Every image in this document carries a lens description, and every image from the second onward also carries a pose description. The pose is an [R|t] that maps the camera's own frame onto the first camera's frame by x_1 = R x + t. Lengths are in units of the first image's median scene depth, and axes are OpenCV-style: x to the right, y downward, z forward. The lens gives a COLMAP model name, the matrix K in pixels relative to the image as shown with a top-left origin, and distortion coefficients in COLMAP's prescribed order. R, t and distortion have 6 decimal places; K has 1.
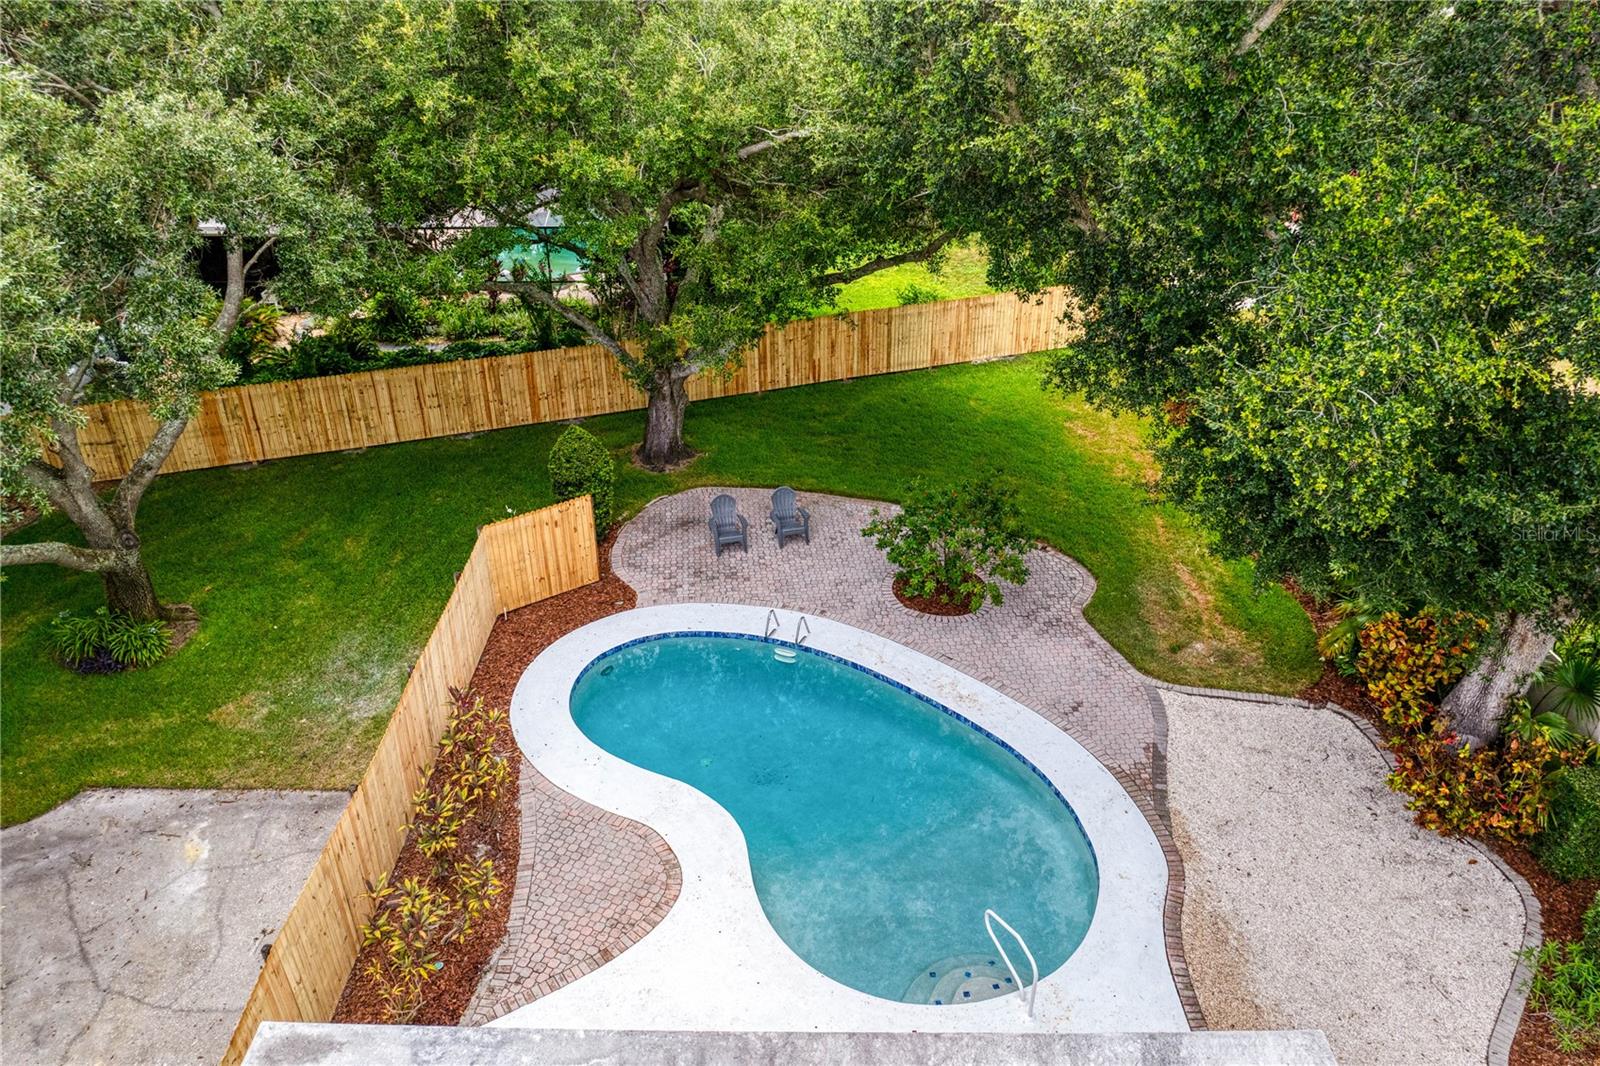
lens RADIAL K [[1119.1, 0, 800.3], [0, 1119.1, 531.0], [0, 0, 1]] dist [-0.043718, 0.013341]
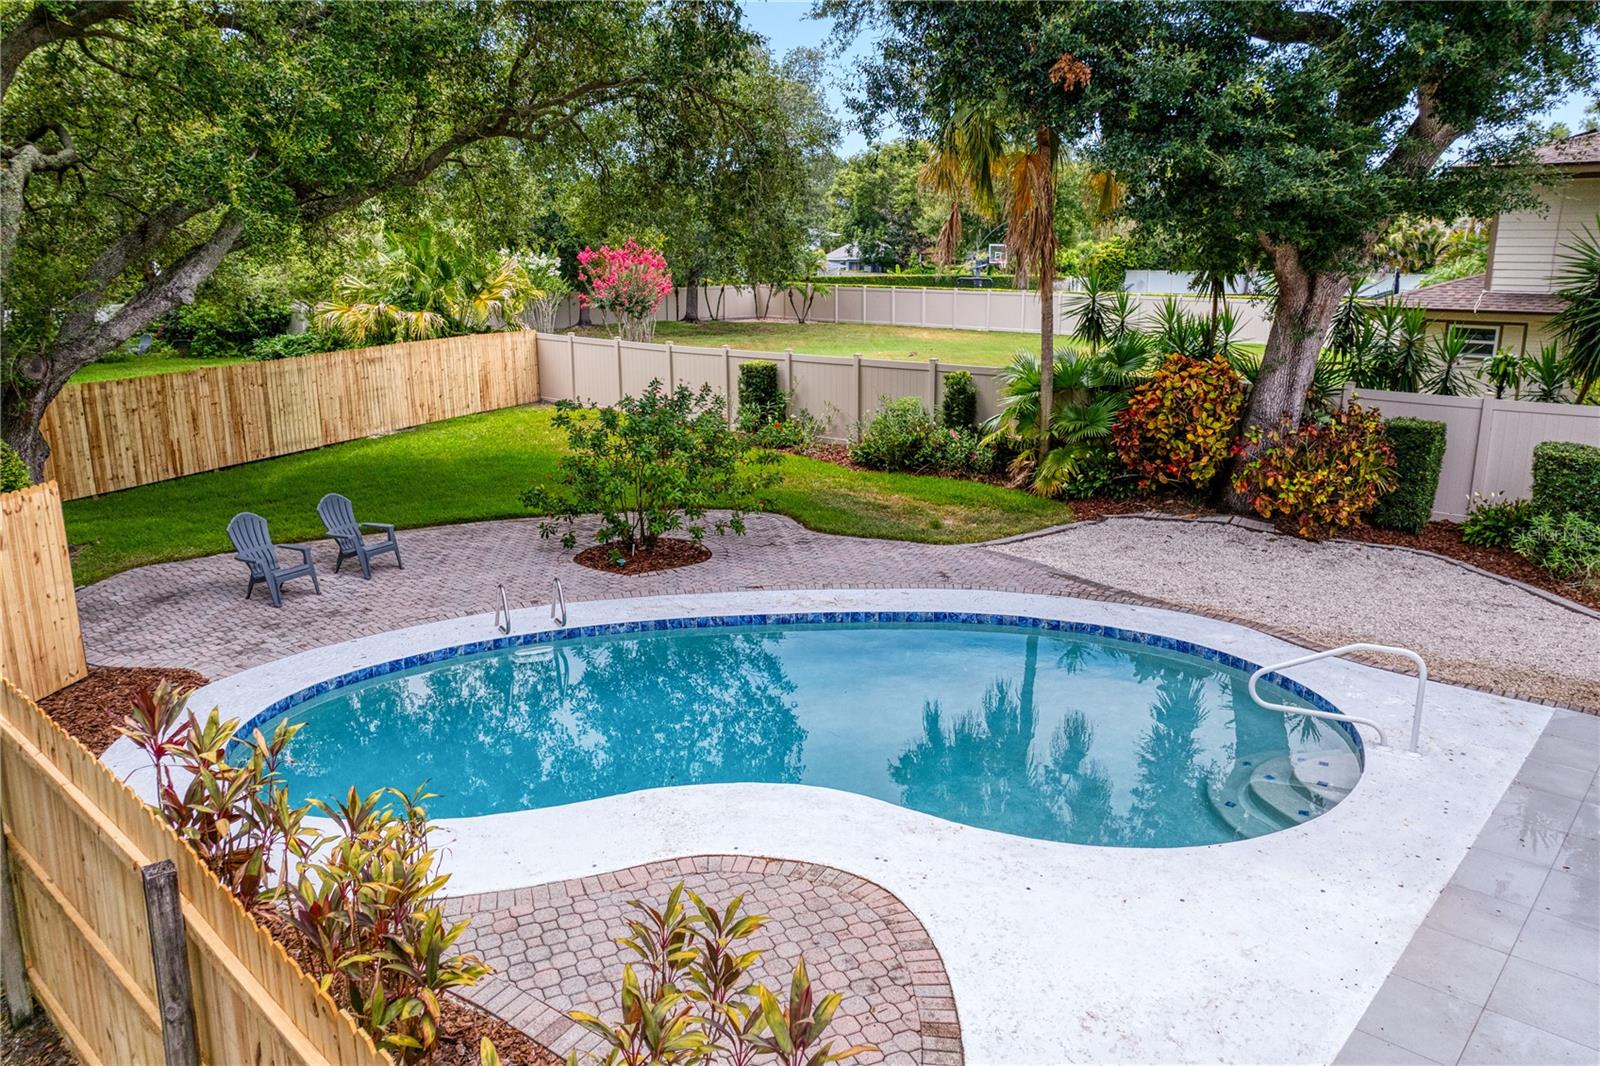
lens RADIAL K [[1119.1, 0, 801.7], [0, 1119.1, 536.5], [0, 0, 1]] dist [-0.043718, 0.013341]
pose [[0.674318, -0.175392, 0.717309, -0.219005], [0.360354, 0.926028, -0.112330, 0.111448], [-0.644547, 0.334231, 0.687640, 0.319645]]
